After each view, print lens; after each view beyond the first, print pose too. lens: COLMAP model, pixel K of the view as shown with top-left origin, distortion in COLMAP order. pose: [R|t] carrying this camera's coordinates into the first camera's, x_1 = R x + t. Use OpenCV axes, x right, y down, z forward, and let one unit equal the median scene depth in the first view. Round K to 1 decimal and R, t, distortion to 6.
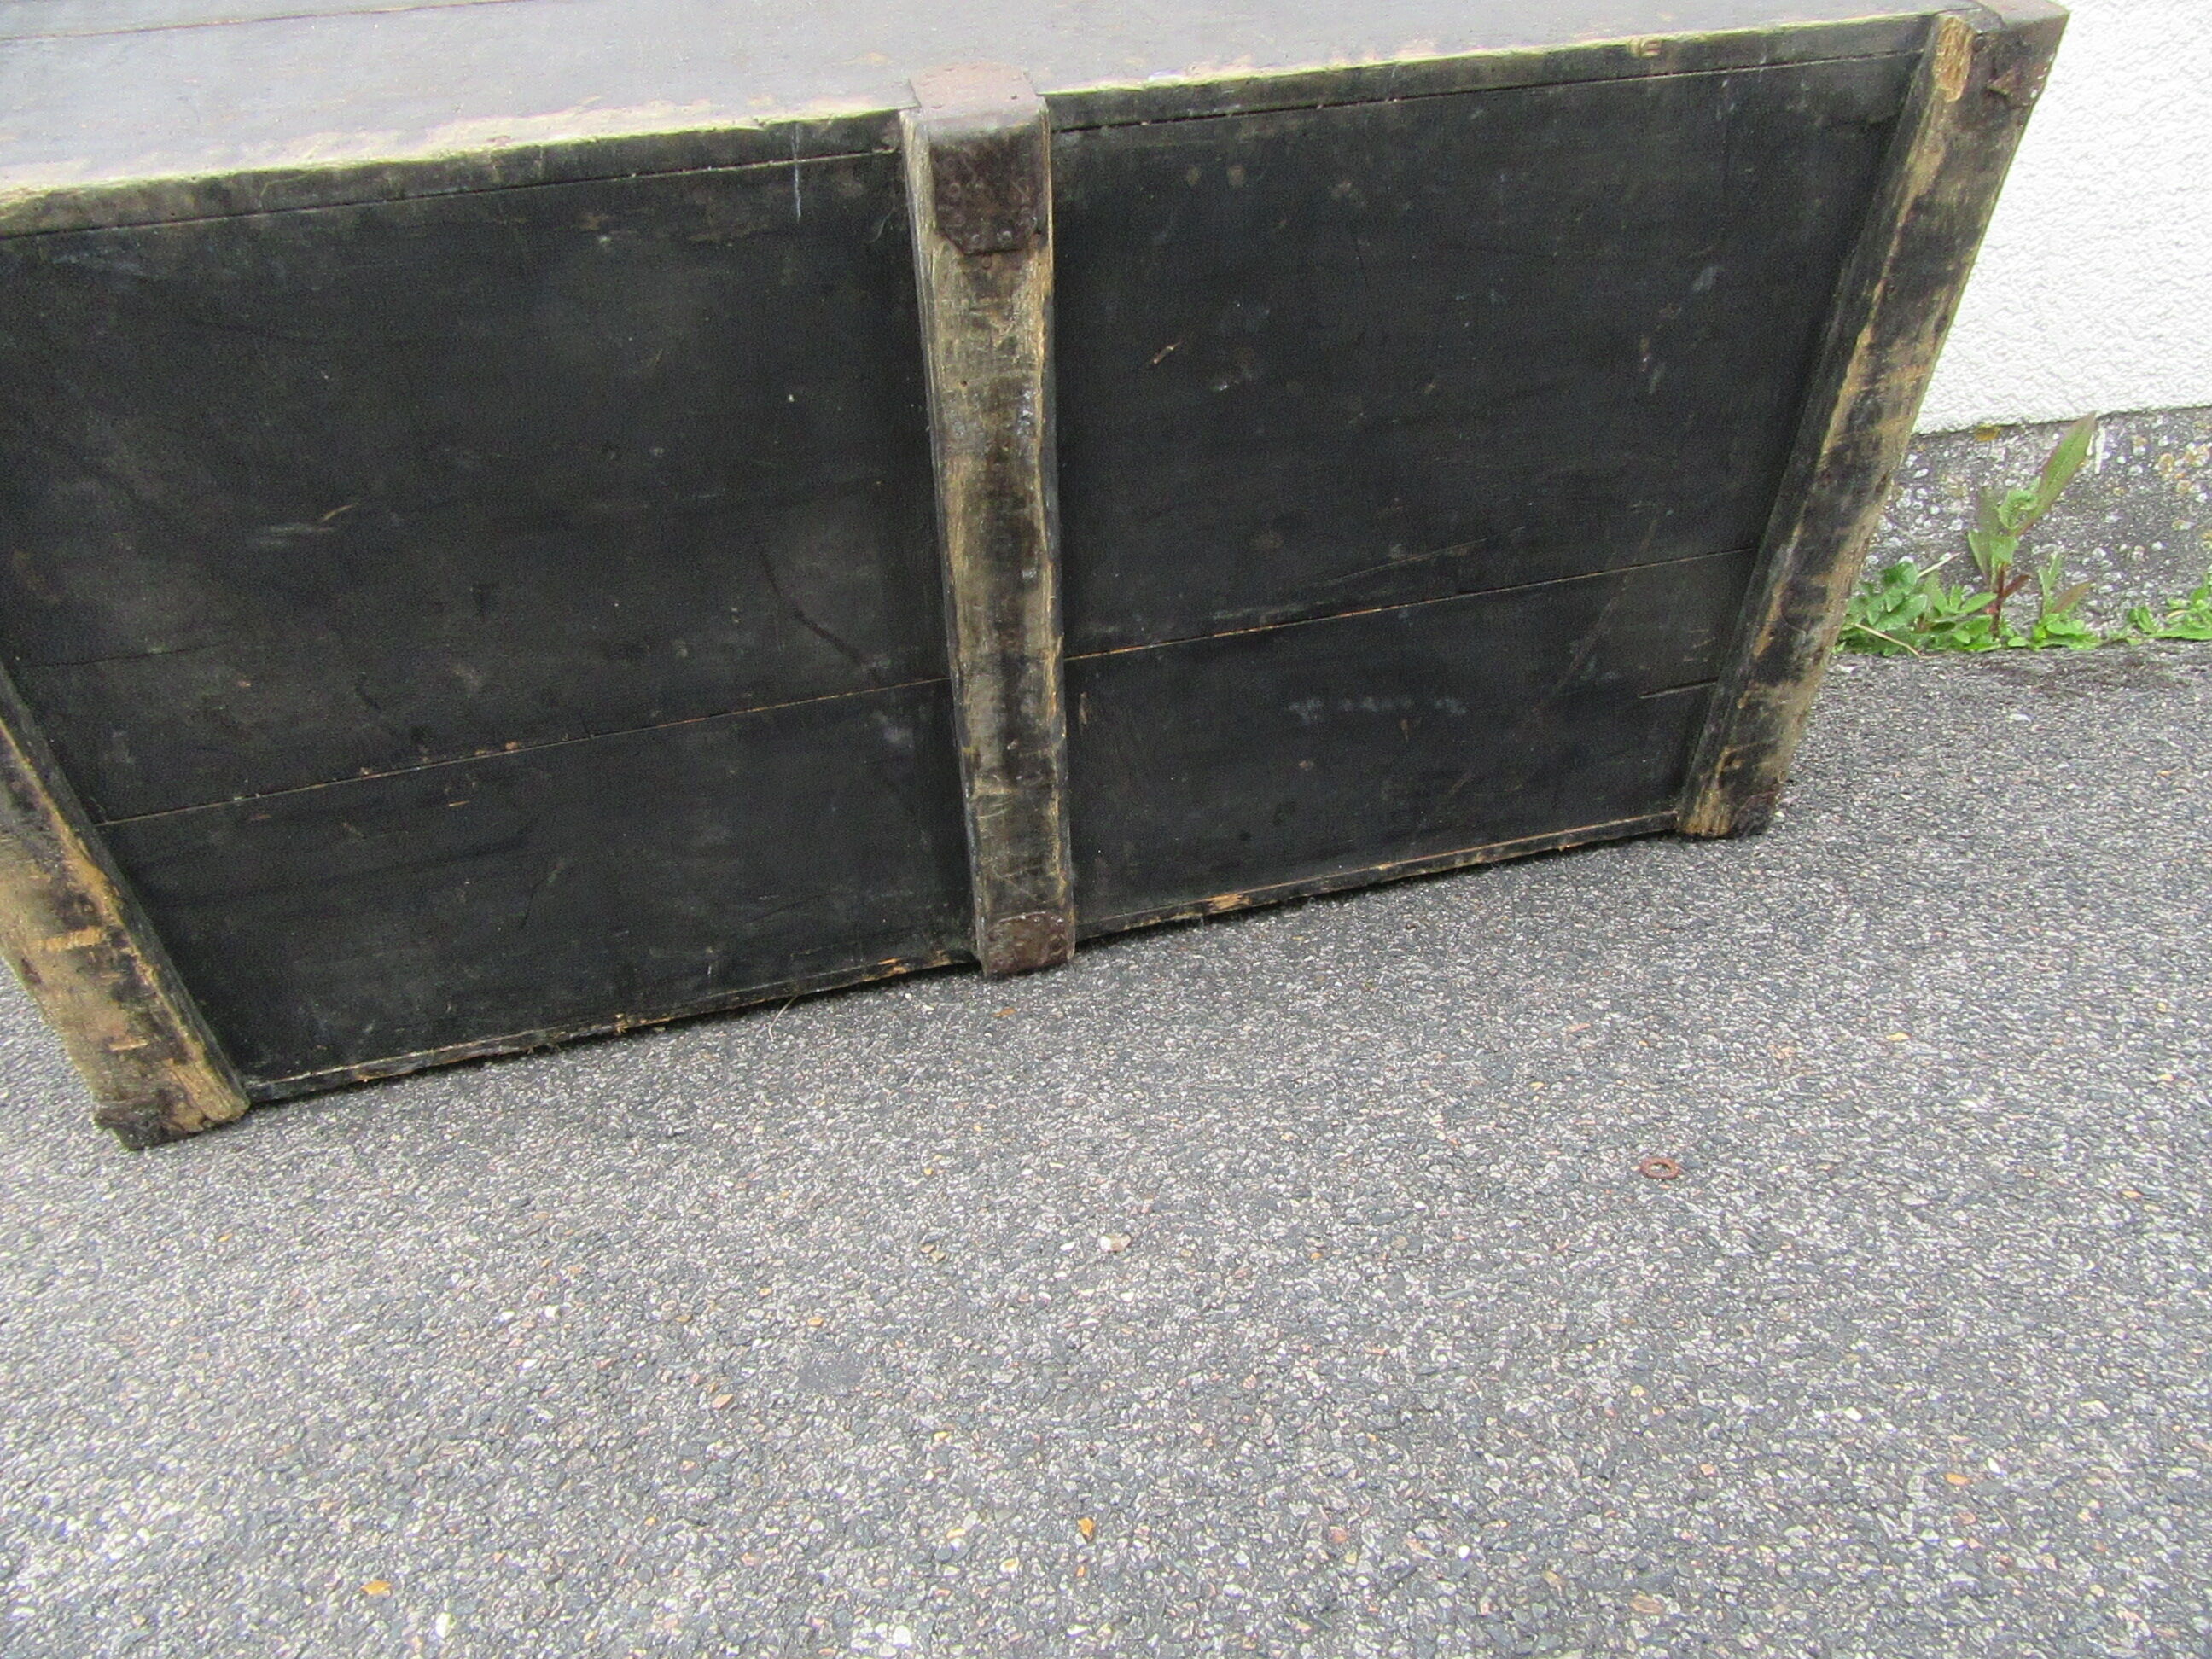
lens RADIAL K [[1611.7, 0, 1114.4], [0, 1611.7, 832.0], [0, 0, 1]] dist [-0.010720, 0.007885]
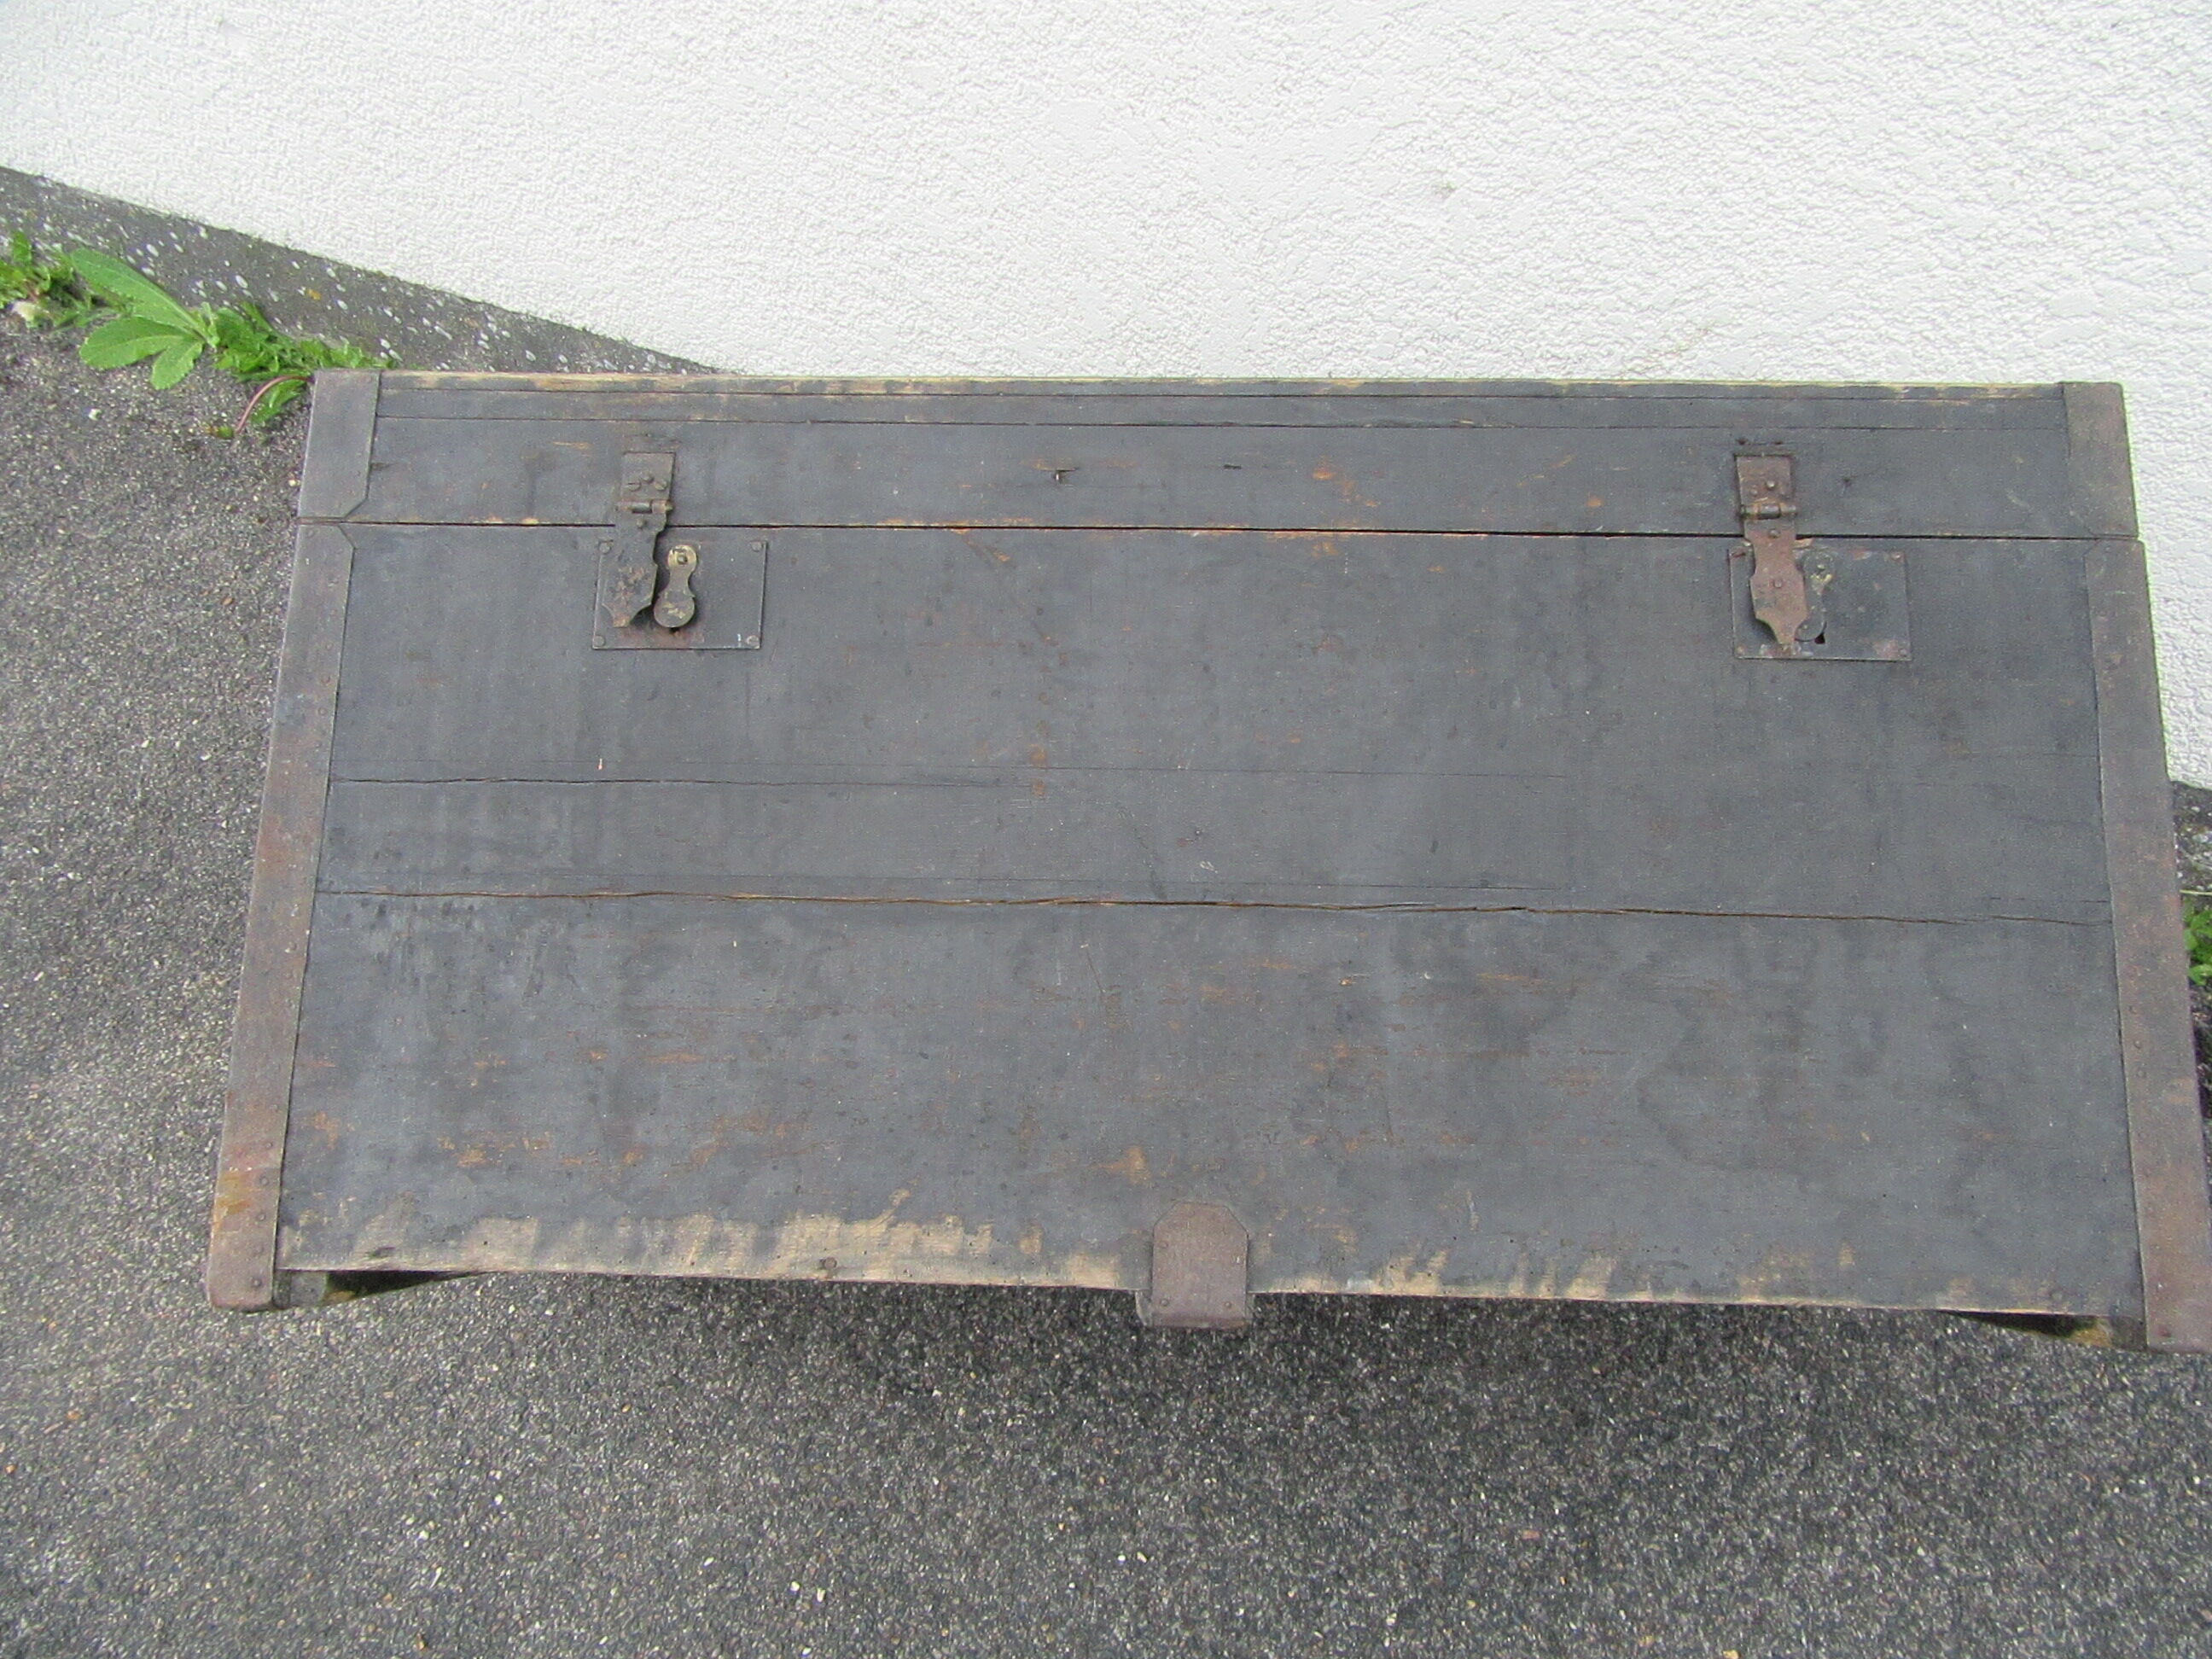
lens RADIAL K [[1611.7, 0, 1119.6], [0, 1611.7, 834.3], [0, 0, 1]] dist [-0.010720, 0.007885]
pose [[0.963321, 0.259224, -0.069396, -0.131077], [-0.165780, 0.778219, 0.605716, -1.285656], [0.211021, -0.571994, 0.792649, 0.183671]]
